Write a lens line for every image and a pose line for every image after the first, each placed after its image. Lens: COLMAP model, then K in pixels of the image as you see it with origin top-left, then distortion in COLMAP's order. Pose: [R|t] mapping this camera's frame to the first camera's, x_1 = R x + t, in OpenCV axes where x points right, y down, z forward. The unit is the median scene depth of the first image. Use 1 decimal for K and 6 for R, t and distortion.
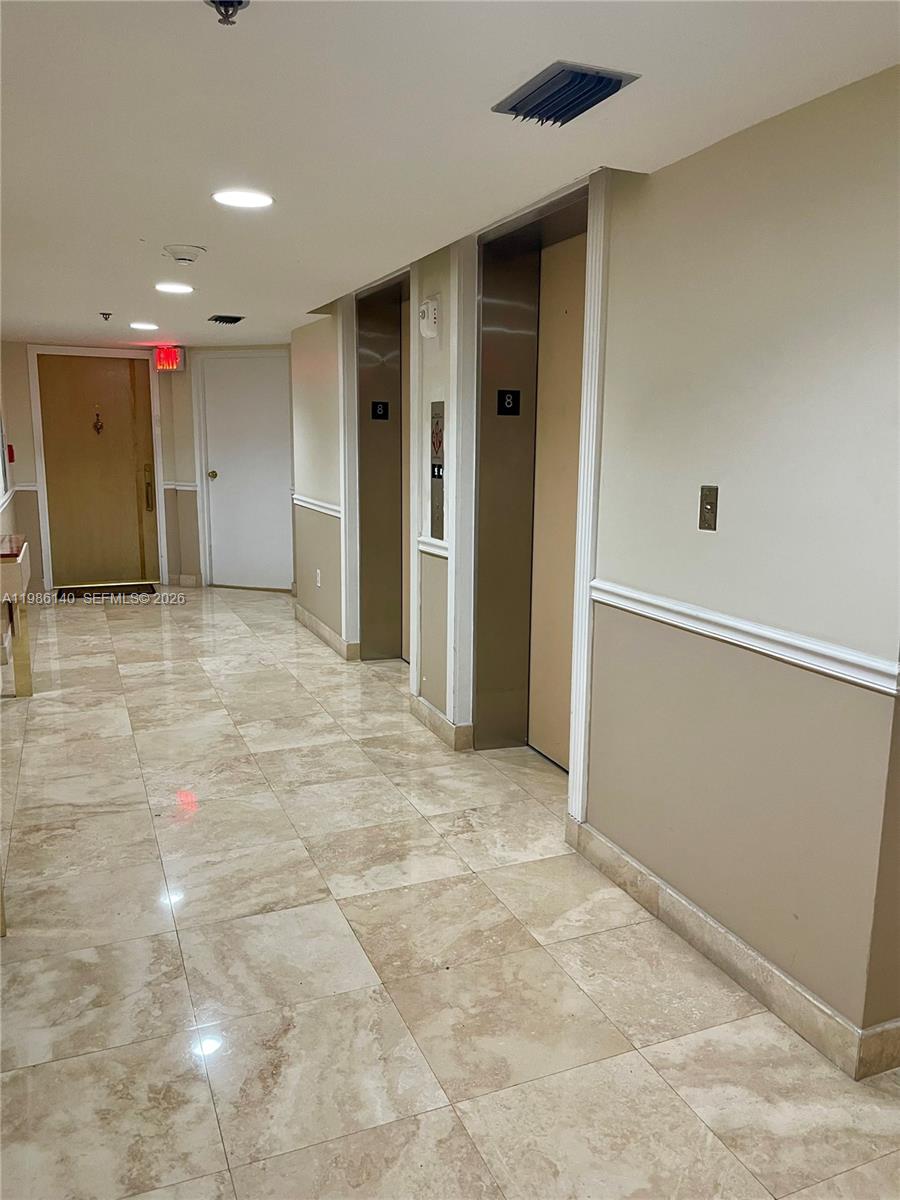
lens RADIAL K [[897.7, 0, 449.0], [0, 897.7, 604.1], [0, 0, 1]] dist [0.062442, -0.071749]
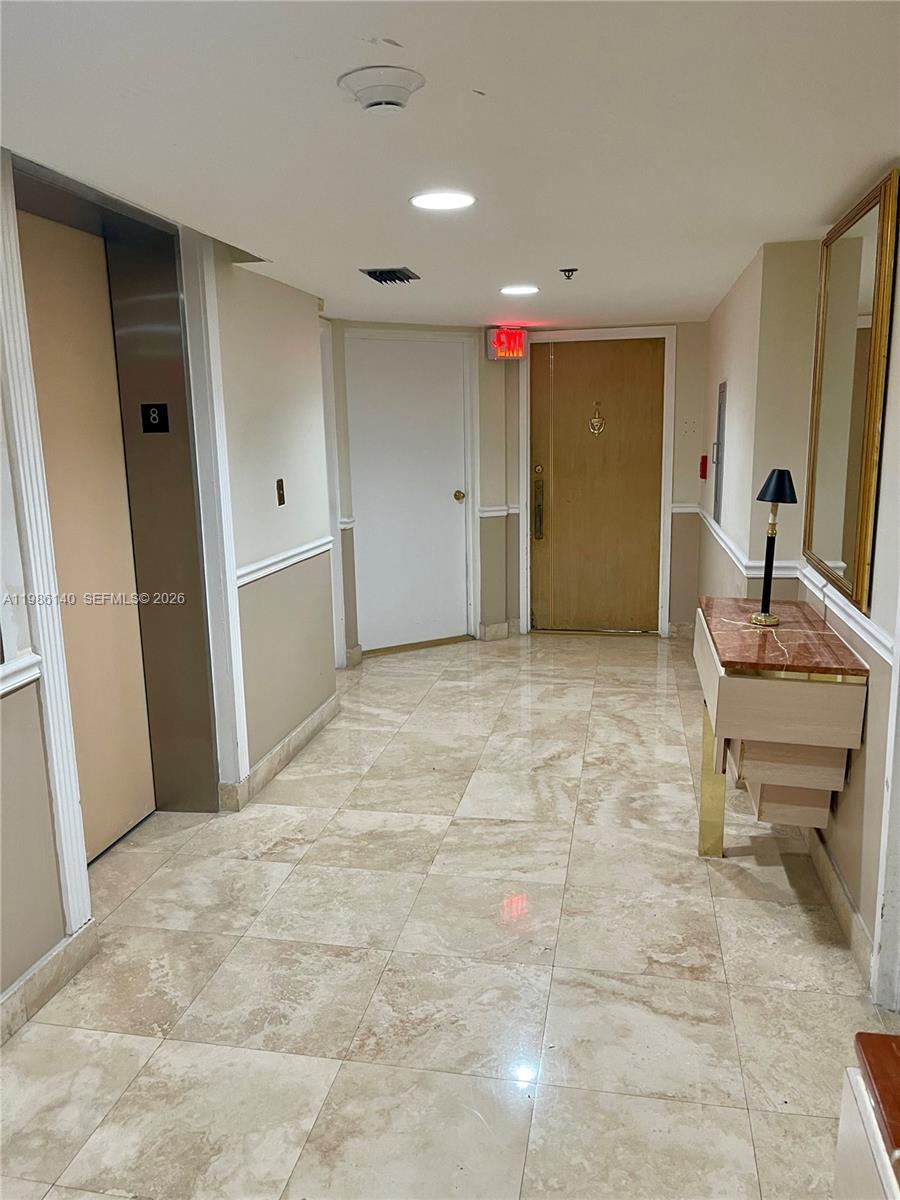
lens RADIAL K [[897.7, 0, 449.0], [0, 897.7, 604.1], [0, 0, 1]] dist [0.062442, -0.071749]
pose [[-0.828551, -0.100559, 0.550810, -0.754339], [0.117868, 0.930371, 0.347156, -0.375362], [-0.547367, 0.352559, -0.759007, 1.777956]]
